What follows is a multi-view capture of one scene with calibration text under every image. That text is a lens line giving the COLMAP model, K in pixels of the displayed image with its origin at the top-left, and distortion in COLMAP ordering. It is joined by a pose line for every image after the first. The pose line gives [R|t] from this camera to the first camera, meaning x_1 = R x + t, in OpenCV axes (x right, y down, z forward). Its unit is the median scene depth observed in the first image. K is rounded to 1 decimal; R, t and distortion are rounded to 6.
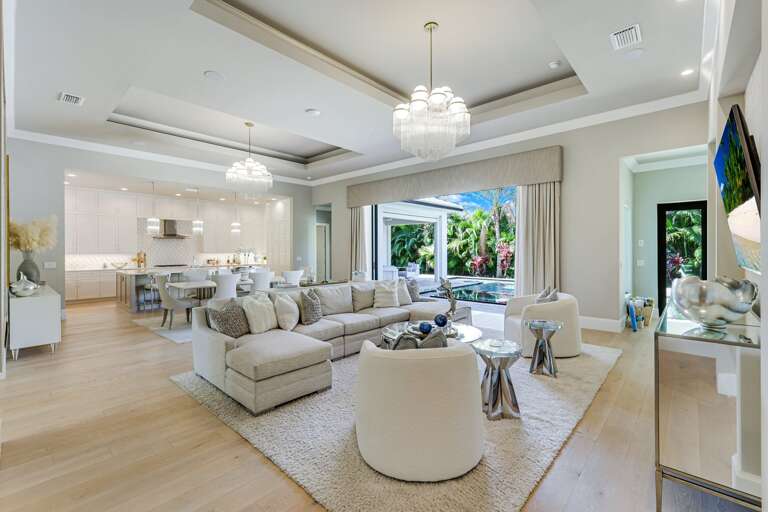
lens RADIAL K [[339.9, 0, 380.9], [0, 339.9, 251.7], [0, 0, 1]] dist [-0.000202, -0.000347]
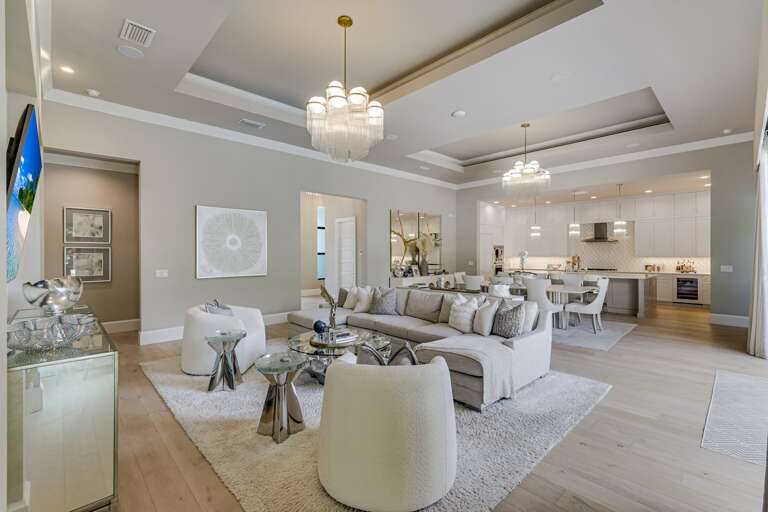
lens RADIAL K [[339.9, 0, 380.9], [0, 339.9, 251.7], [0, 0, 1]] dist [-0.000202, -0.000347]
pose [[-0.071070, -0.002296, -0.997469, 0.470119], [-0.005705, 0.999982, -0.001895, -0.005760], [0.997455, 0.005556, -0.071082, 0.504506]]
